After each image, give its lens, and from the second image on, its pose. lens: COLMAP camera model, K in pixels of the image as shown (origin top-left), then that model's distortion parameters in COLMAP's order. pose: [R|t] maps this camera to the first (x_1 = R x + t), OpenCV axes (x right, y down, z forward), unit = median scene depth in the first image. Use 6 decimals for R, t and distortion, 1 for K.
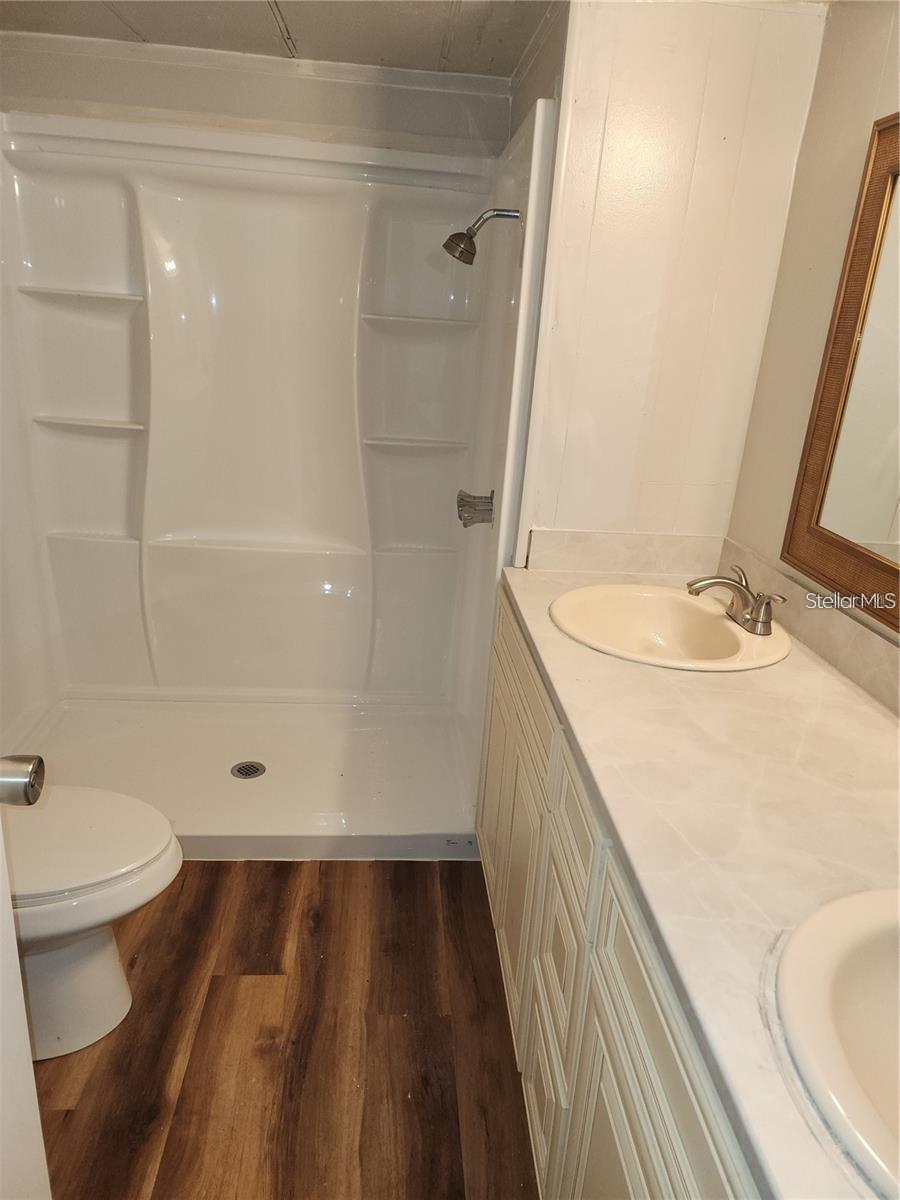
lens RADIAL K [[822.4, 0, 464.5], [0, 822.4, 617.0], [0, 0, 1]] dist [0.072072, -0.074740]
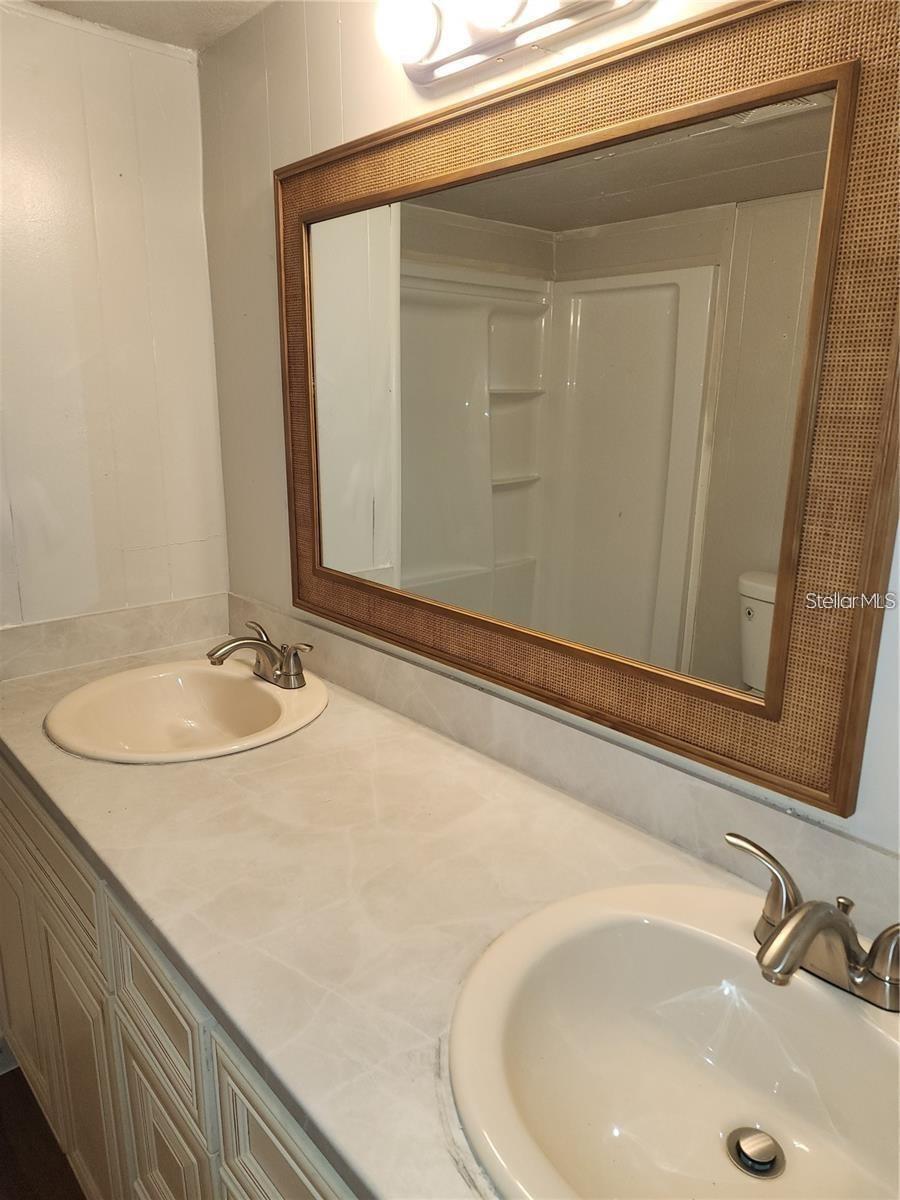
lens RADIAL K [[808.7, 0, 455.7], [0, 808.7, 600.9], [0, 0, 1]] dist [0.075355, -0.069868]
pose [[0.804162, -0.202862, 0.558722, 0.004830], [0.242261, 0.970204, 0.003580, -0.034237], [-0.542801, 0.132478, 0.829347, 0.114972]]
